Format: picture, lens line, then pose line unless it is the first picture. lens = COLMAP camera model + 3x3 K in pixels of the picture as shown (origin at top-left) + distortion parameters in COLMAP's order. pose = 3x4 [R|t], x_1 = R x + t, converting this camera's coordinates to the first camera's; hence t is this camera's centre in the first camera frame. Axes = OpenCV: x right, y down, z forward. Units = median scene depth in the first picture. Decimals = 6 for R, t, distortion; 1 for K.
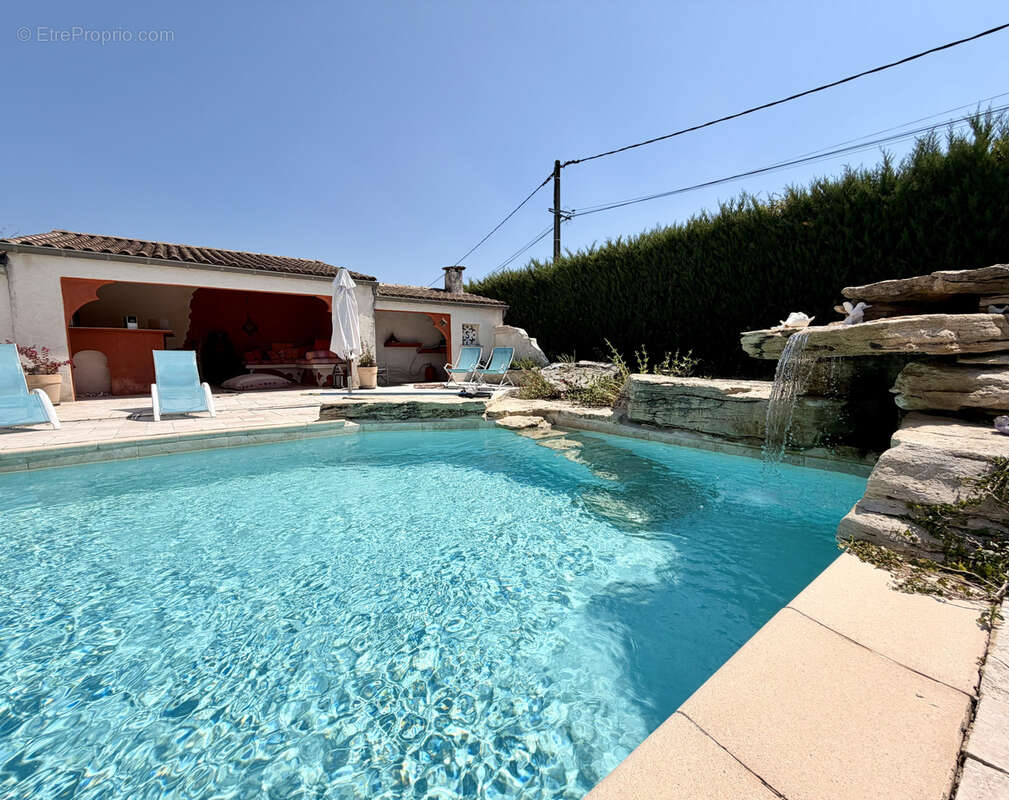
lens RADIAL K [[420.8, 0, 512.9], [0, 420.8, 400.3], [0, 0, 1]] dist [-0.003415, -0.000118]
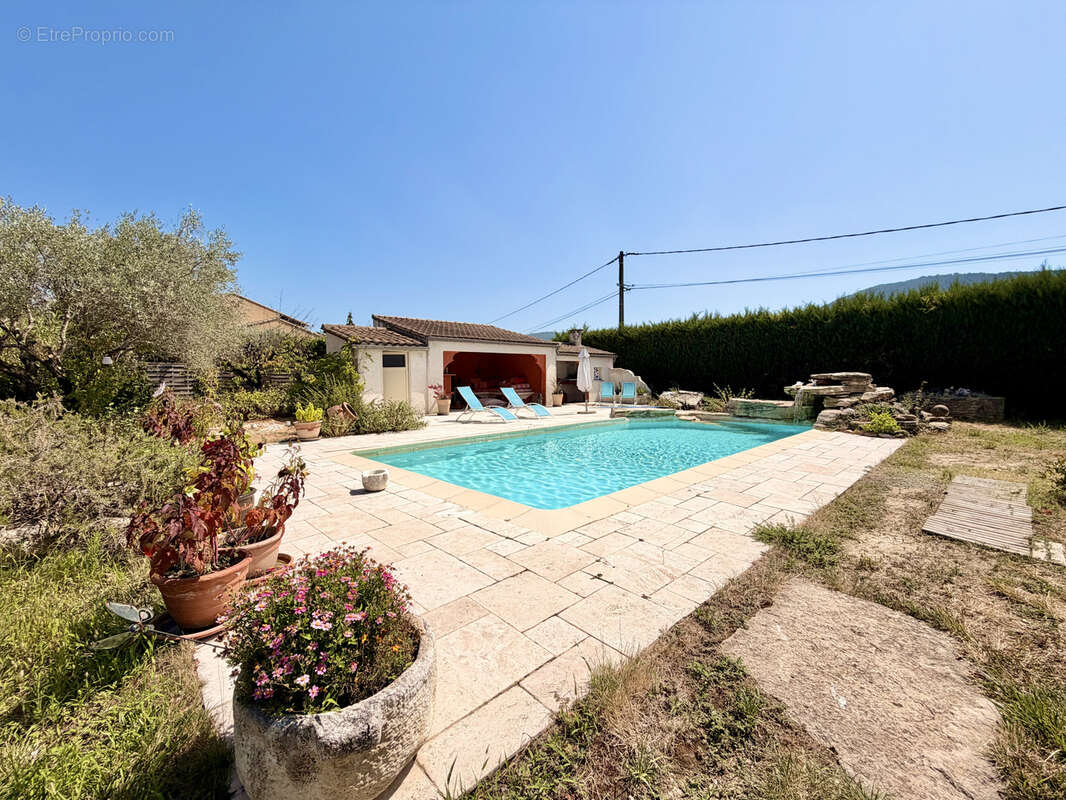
lens RADIAL K [[435.5, 0, 528.9], [0, 435.5, 396.9], [0, 0, 1]] dist [-0.000755, -0.000432]
pose [[0.995949, -0.004452, 0.089804, -1.082476], [0.009612, 0.998321, -0.057117, 0.060980], [-0.089399, 0.057749, 0.994320, -1.374777]]
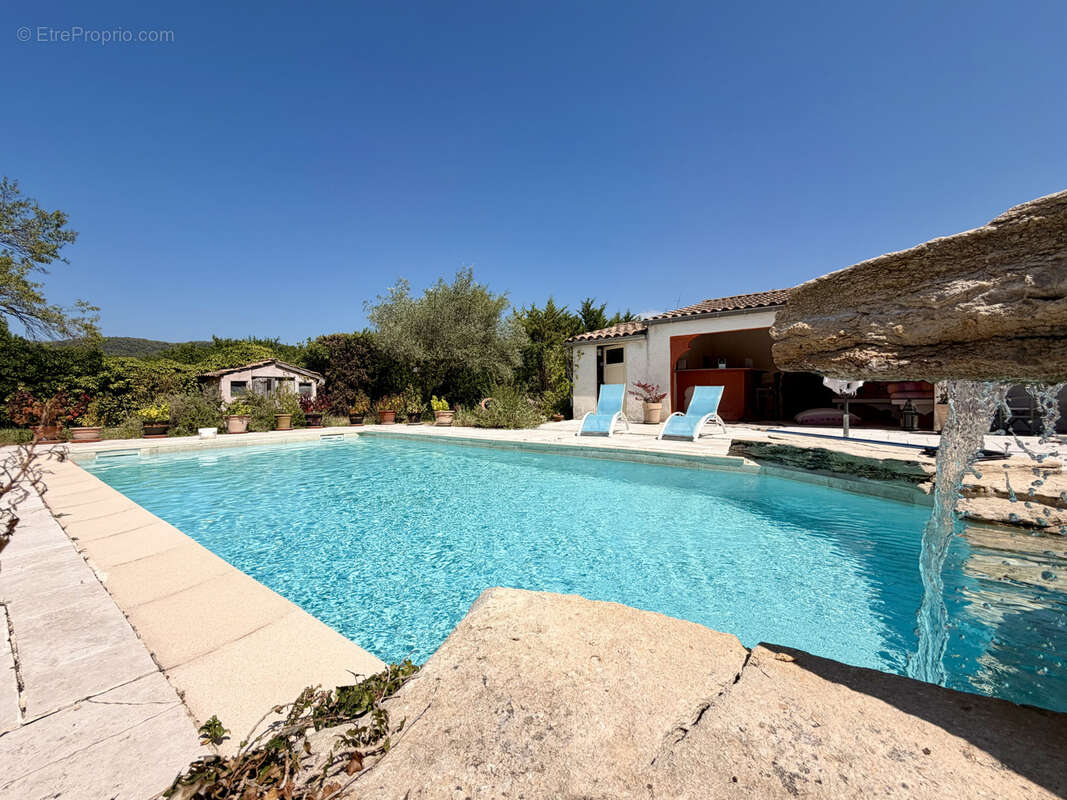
lens RADIAL K [[435.9, 0, 541.3], [0, 435.9, 400.5], [0, 0, 1]] dist [-0.000755, -0.000432]
pose [[0.255692, 0.018874, -0.966574, 0.382262], [-0.093911, 0.995566, -0.005403, -0.029850], [0.962186, 0.092153, 0.256330, 0.268030]]
